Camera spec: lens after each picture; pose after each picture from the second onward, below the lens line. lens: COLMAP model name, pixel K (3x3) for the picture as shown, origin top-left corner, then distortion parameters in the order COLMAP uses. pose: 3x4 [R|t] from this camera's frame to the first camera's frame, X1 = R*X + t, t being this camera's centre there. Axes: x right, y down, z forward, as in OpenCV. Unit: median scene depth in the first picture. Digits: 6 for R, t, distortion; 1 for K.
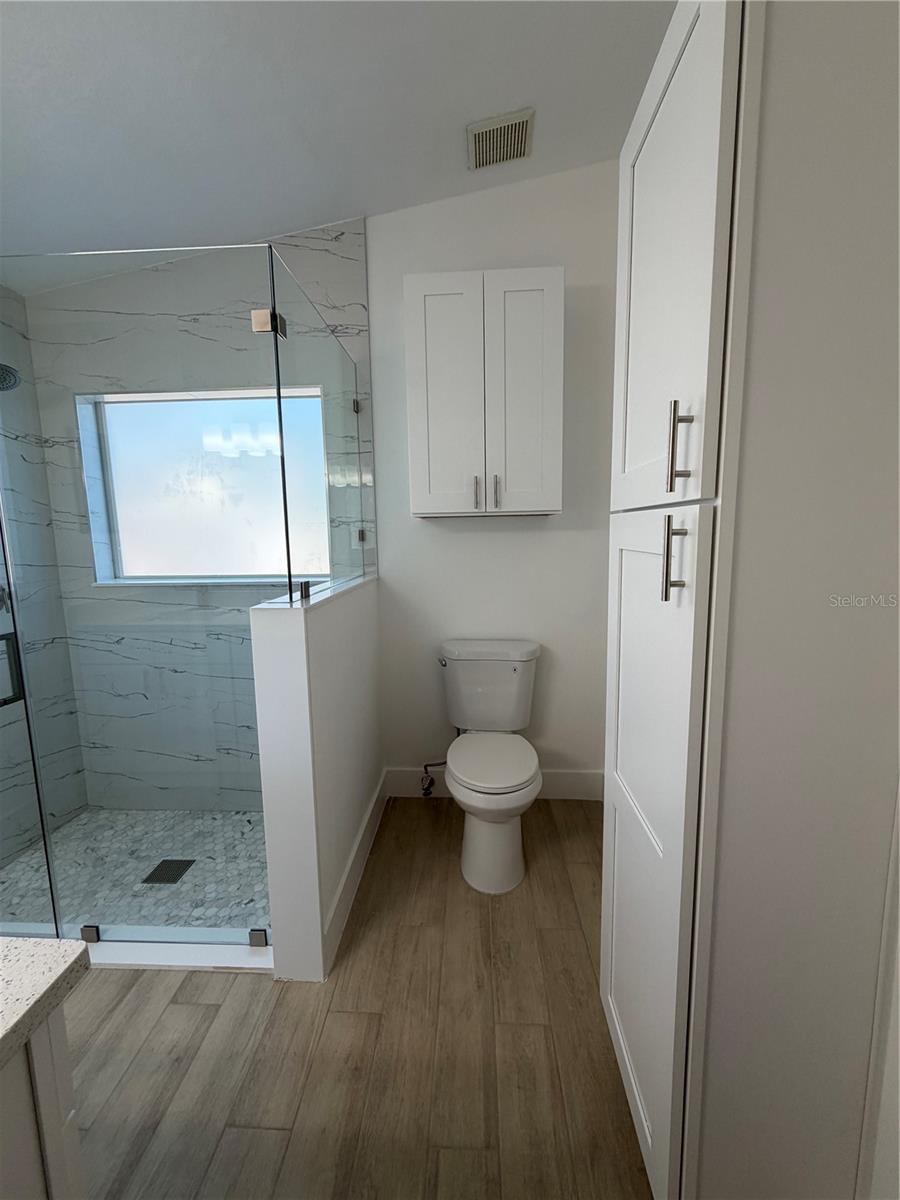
lens RADIAL K [[479.4, 0, 449.3], [0, 479.4, 597.7], [0, 0, 1]] dist [0.000515, 0.000047]
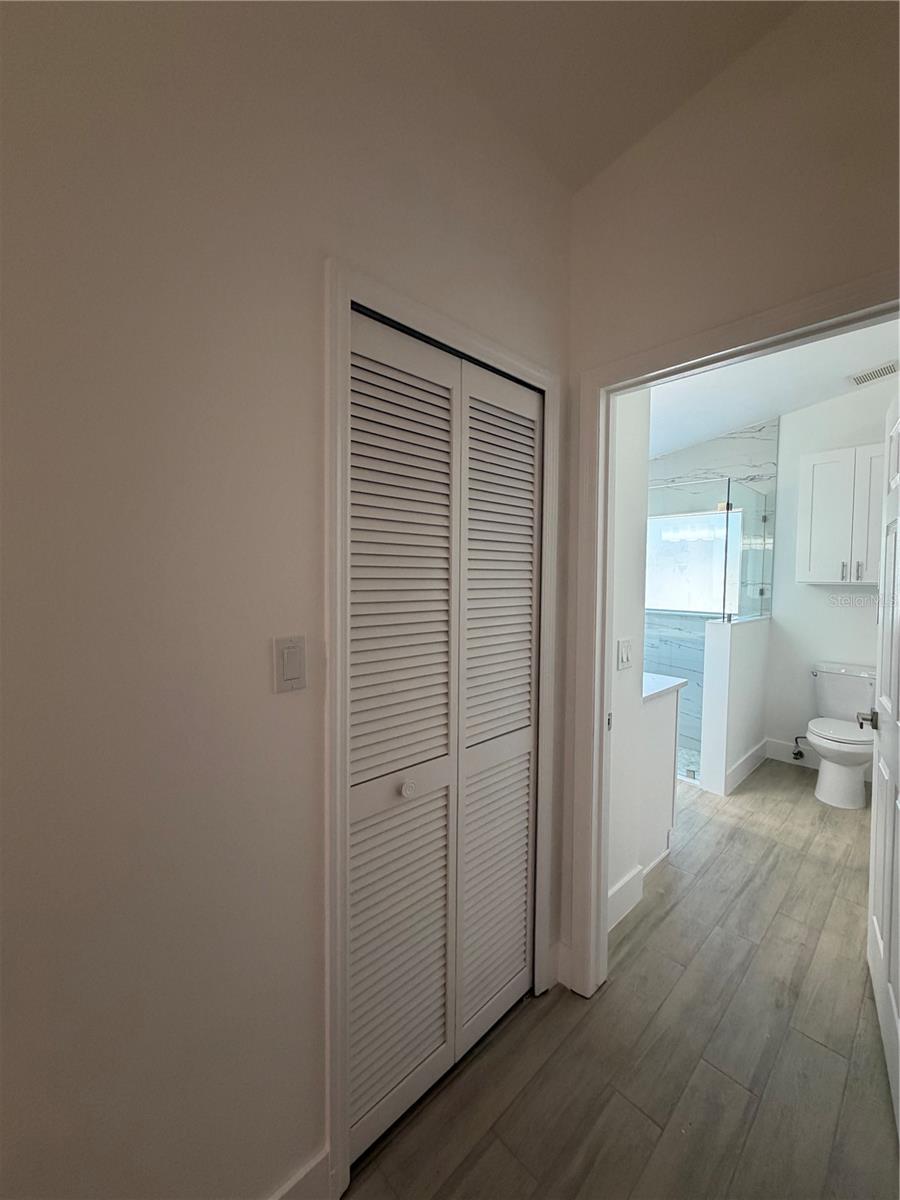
lens RADIAL K [[479.4, 0, 449.3], [0, 479.4, 597.7], [0, 0, 1]] dist [0.000515, 0.000047]
pose [[0.729545, 0.055017, -0.681717, 0.201936], [-0.115148, 0.992411, -0.043136, 0.108404], [0.674170, 0.109968, 0.730343, -1.173270]]
